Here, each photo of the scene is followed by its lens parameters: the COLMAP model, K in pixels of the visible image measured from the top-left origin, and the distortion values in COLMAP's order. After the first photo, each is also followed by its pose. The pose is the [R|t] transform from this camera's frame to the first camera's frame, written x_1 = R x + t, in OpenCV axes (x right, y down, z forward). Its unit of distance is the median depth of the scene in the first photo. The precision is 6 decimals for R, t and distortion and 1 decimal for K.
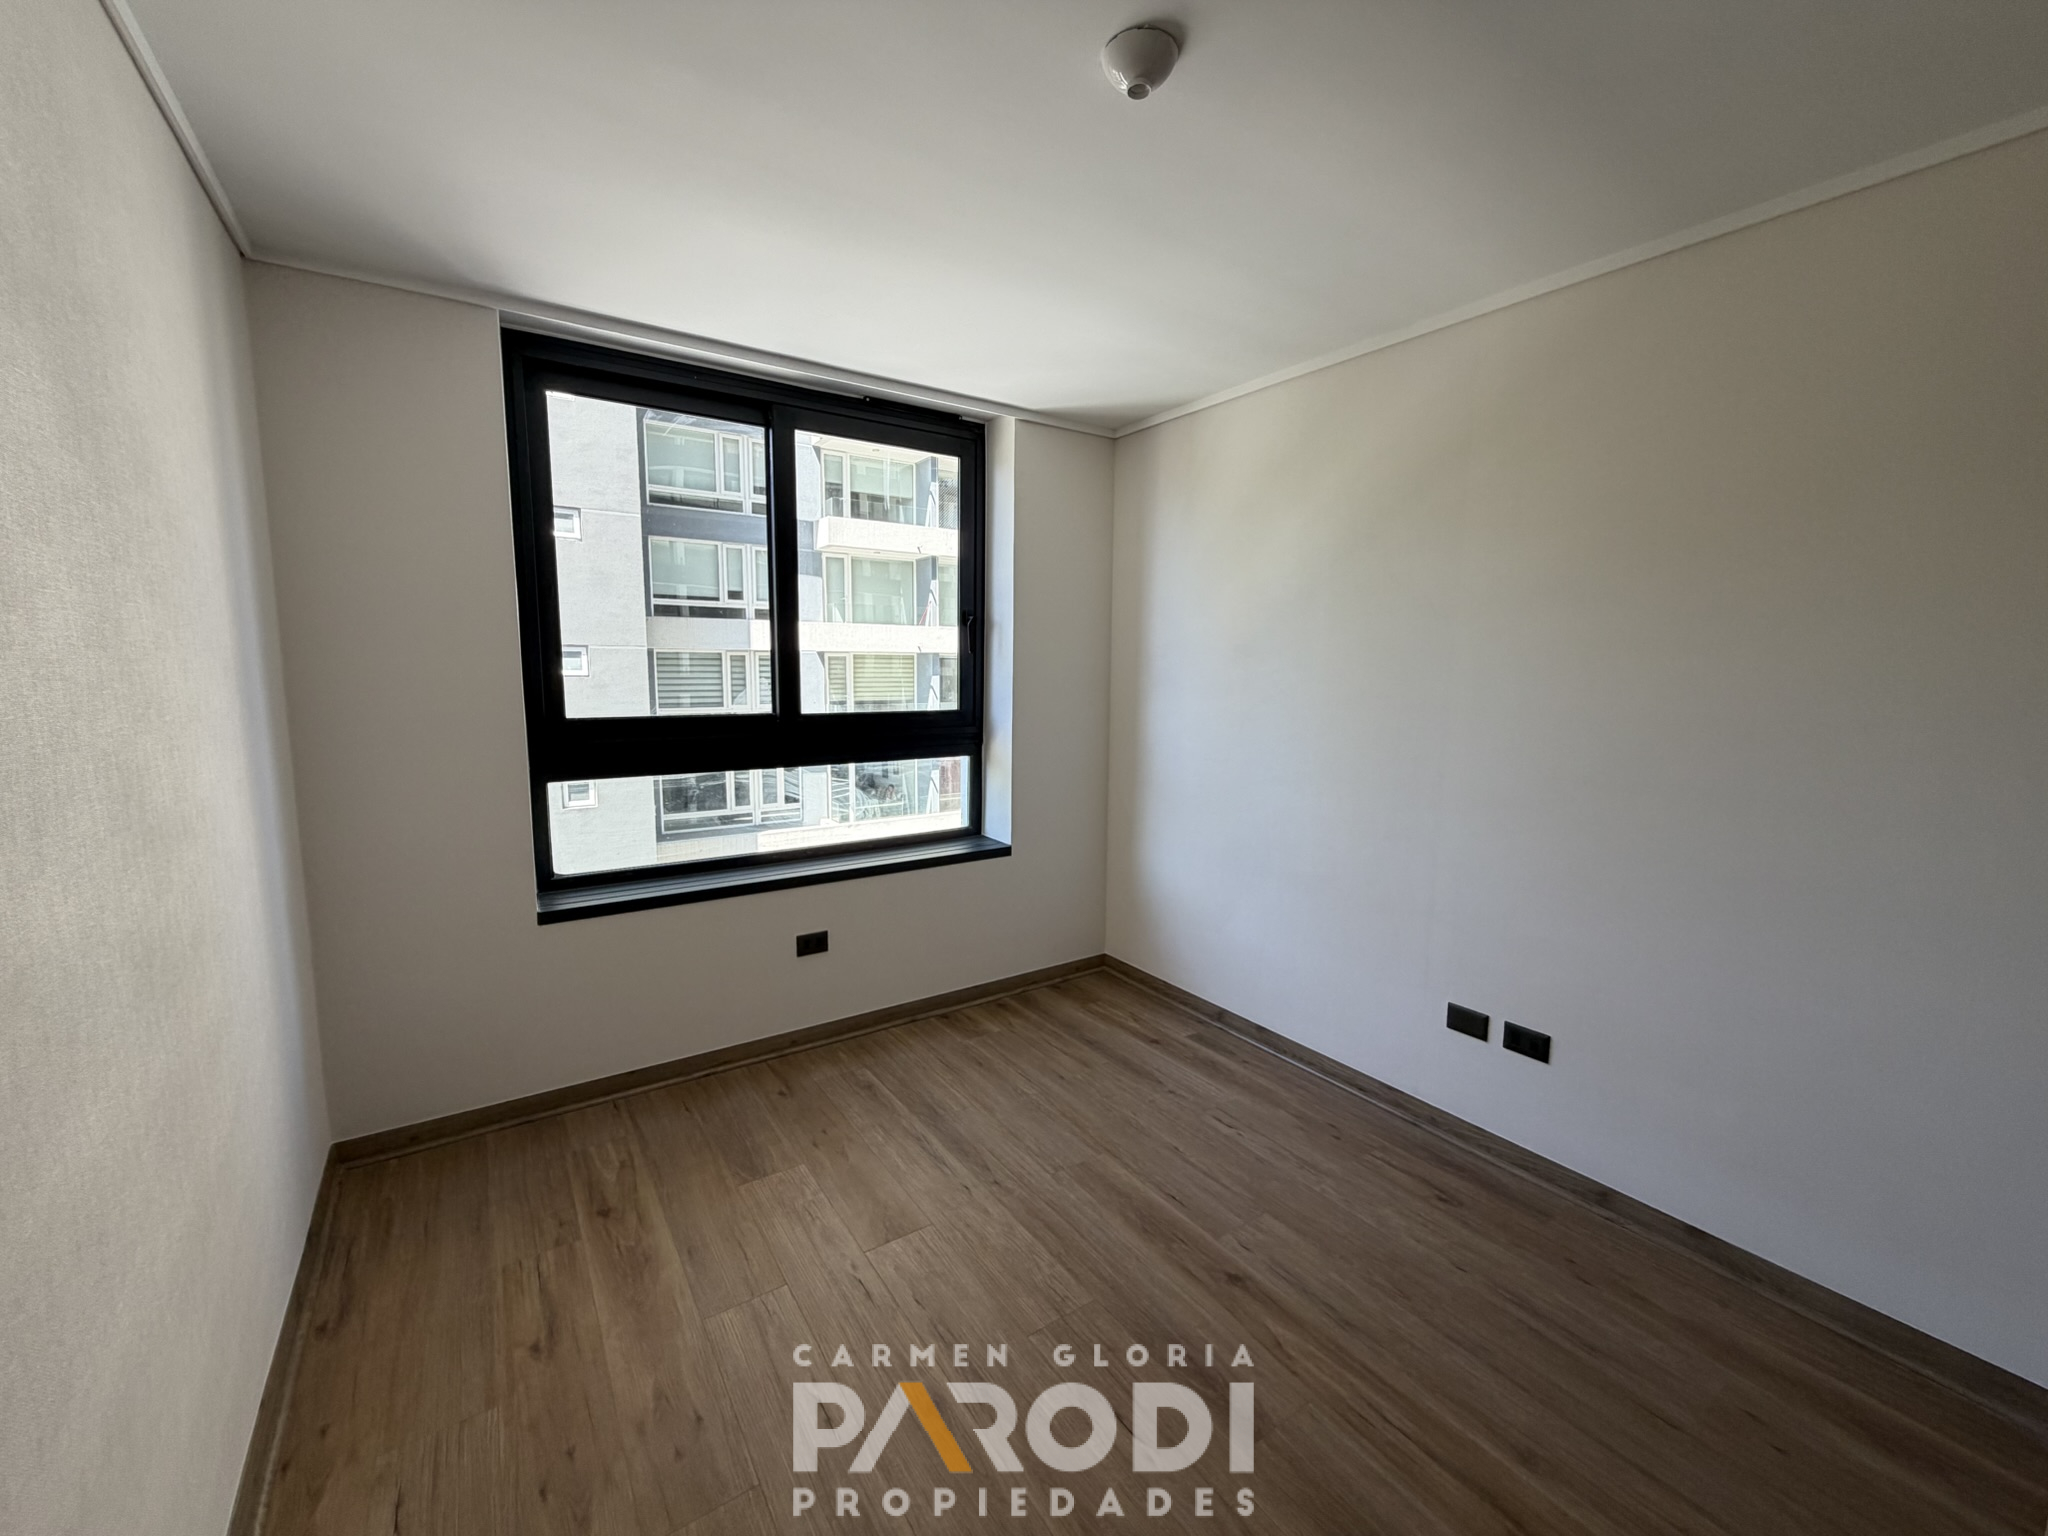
lens RADIAL K [[817.7, 0, 1019.2], [0, 817.7, 767.4], [0, 0, 1]] dist [-0.000852, 0.000374]
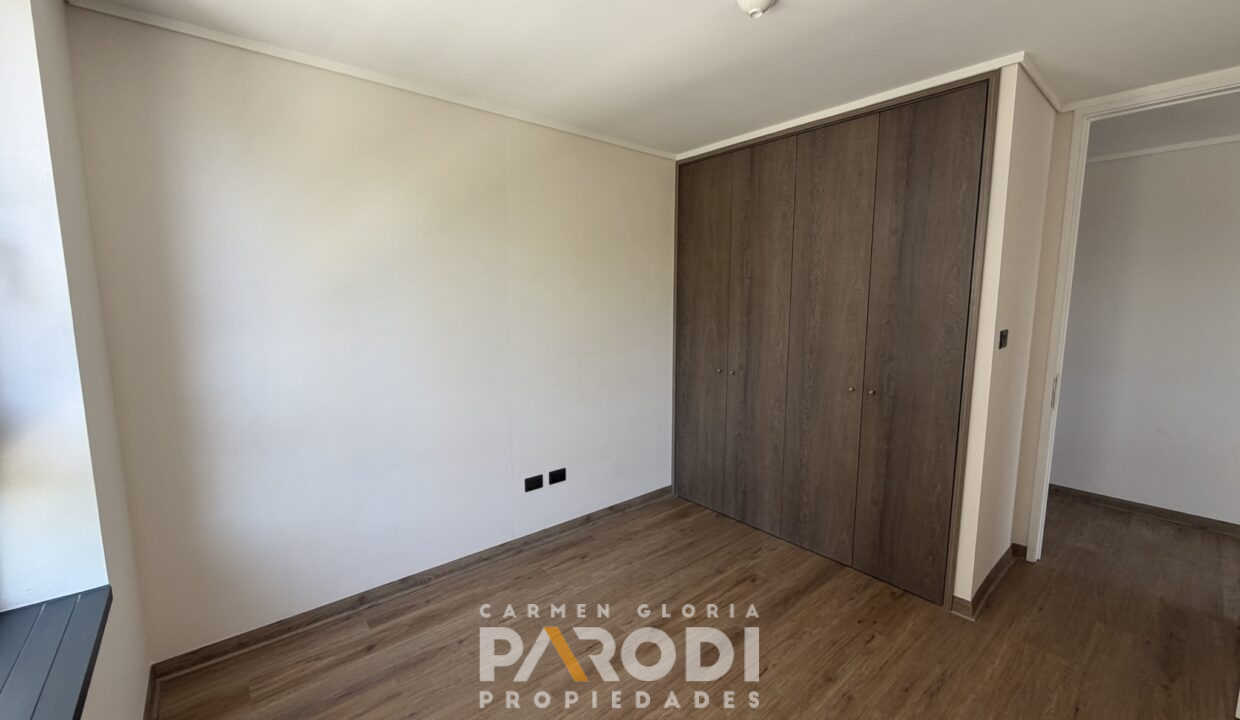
lens RADIAL K [[494.6, 0, 620.0], [0, 494.6, 360.0], [0, 0, 1]] dist [0.003977, 0.000122]
pose [[-0.110052, -0.134993, 0.984716, -0.657262], [0.123289, 0.981228, 0.148294, -0.141950], [-0.986250, 0.137725, -0.091343, 0.929976]]
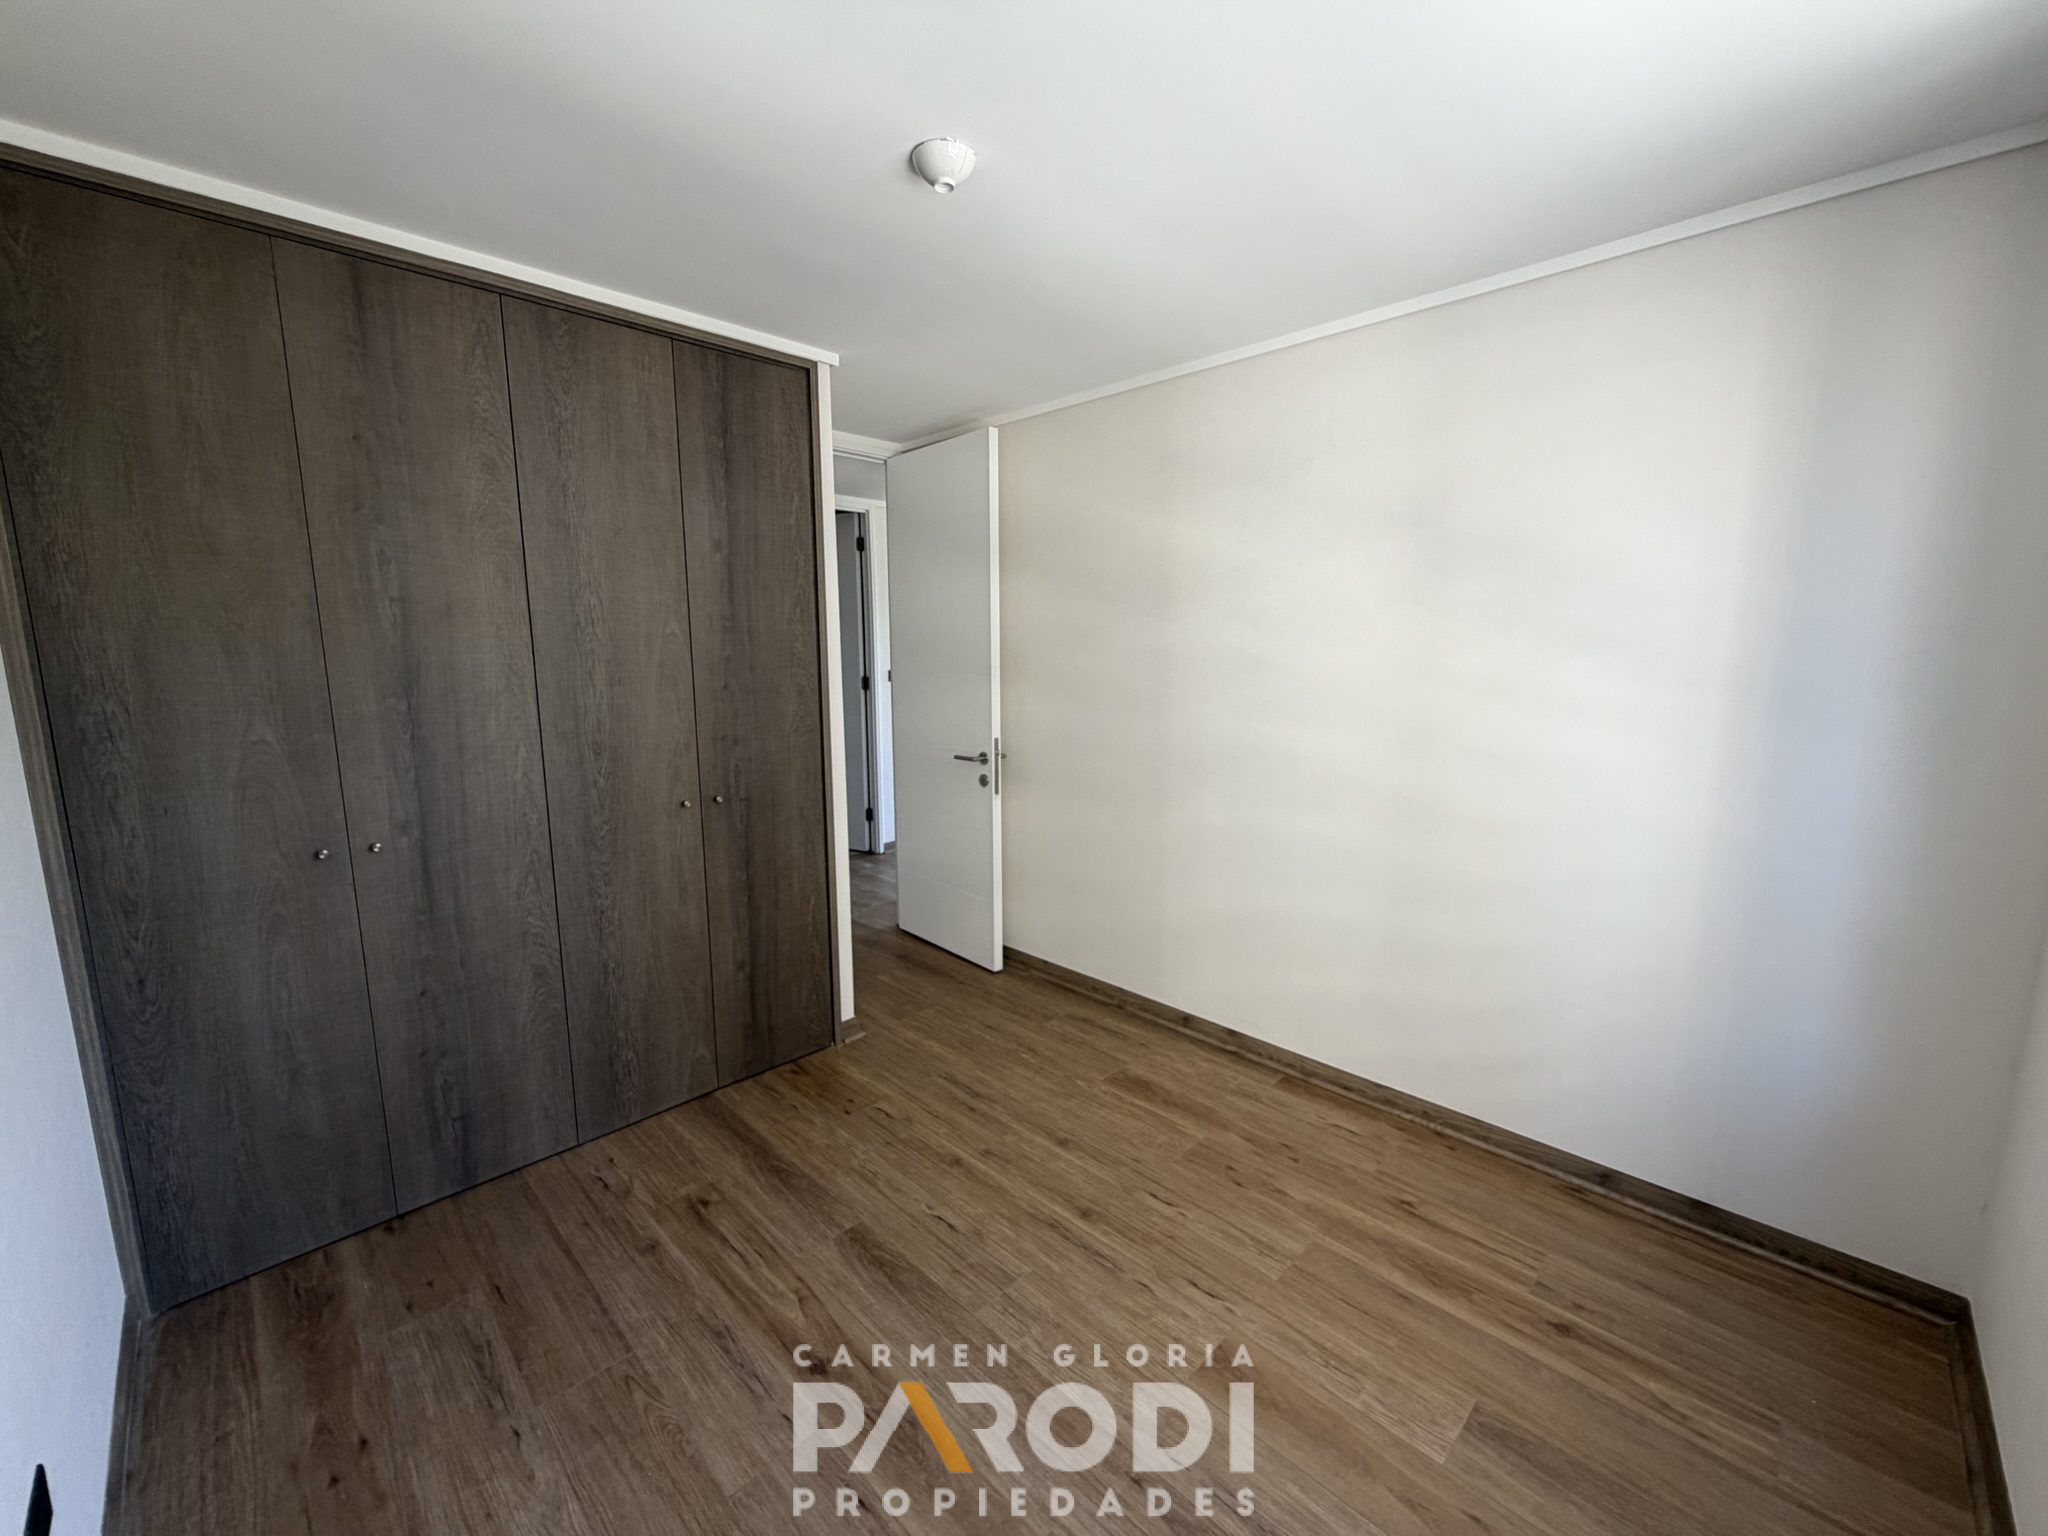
lens RADIAL K [[817.7, 0, 1019.2], [0, 817.7, 767.4], [0, 0, 1]] dist [-0.000852, 0.000374]
pose [[-0.981403, 0.021471, -0.190756, 0.173756], [-0.031252, 0.962595, 0.269136, -0.202910], [0.189400, 0.270092, -0.944022, 1.436739]]
